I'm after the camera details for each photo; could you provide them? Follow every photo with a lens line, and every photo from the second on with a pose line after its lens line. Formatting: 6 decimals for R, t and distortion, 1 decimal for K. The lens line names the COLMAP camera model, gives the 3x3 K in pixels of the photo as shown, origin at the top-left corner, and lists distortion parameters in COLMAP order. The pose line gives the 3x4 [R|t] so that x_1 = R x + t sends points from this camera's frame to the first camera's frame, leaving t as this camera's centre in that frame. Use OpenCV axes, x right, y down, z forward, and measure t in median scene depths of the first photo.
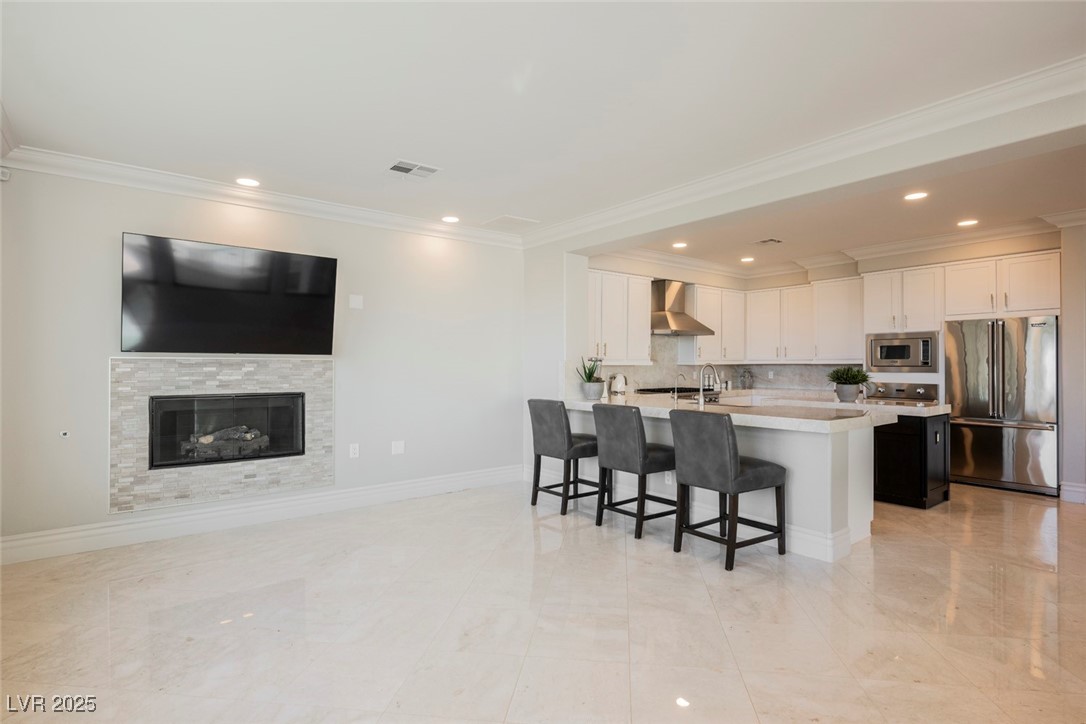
lens RADIAL K [[556.3, 0, 539.7], [0, 556.3, 363.4], [0, 0, 1]] dist [-0.000215, -0.001138]
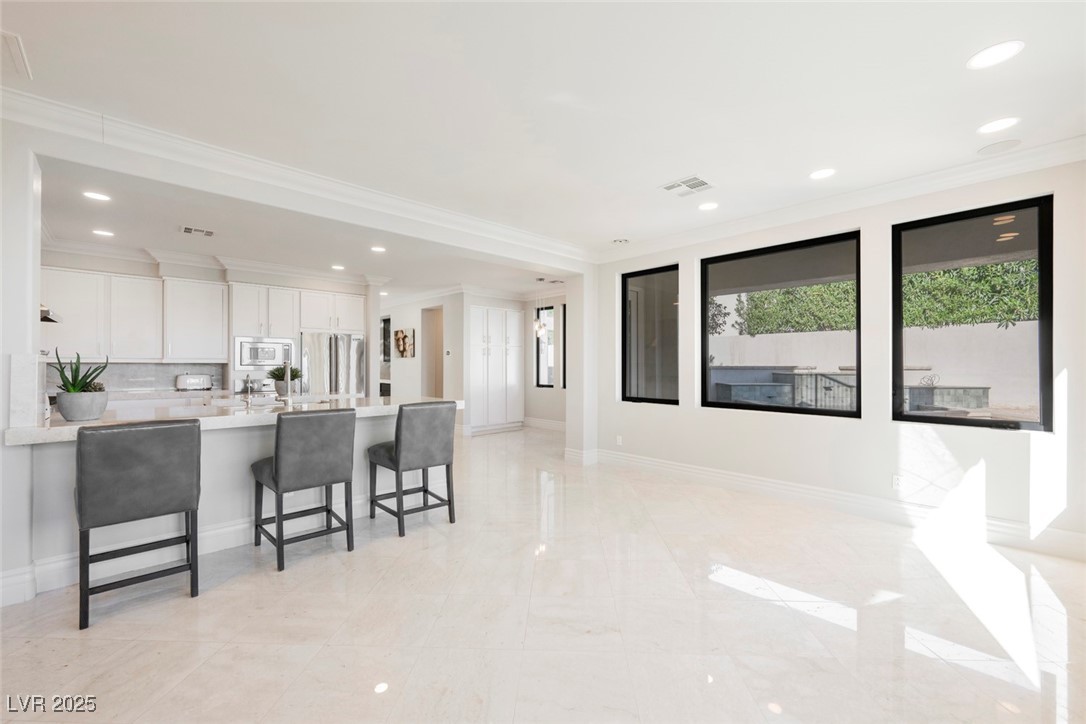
lens RADIAL K [[442.0, 0, 544.3], [0, 442.0, 368.3], [0, 0, 1]] dist [0.000004, -0.000003]
pose [[-0.106446, -0.008262, 0.994284, -0.433323], [-0.004083, 0.999961, 0.007872, 0.002825], [-0.994310, -0.003222, -0.106475, 0.553619]]
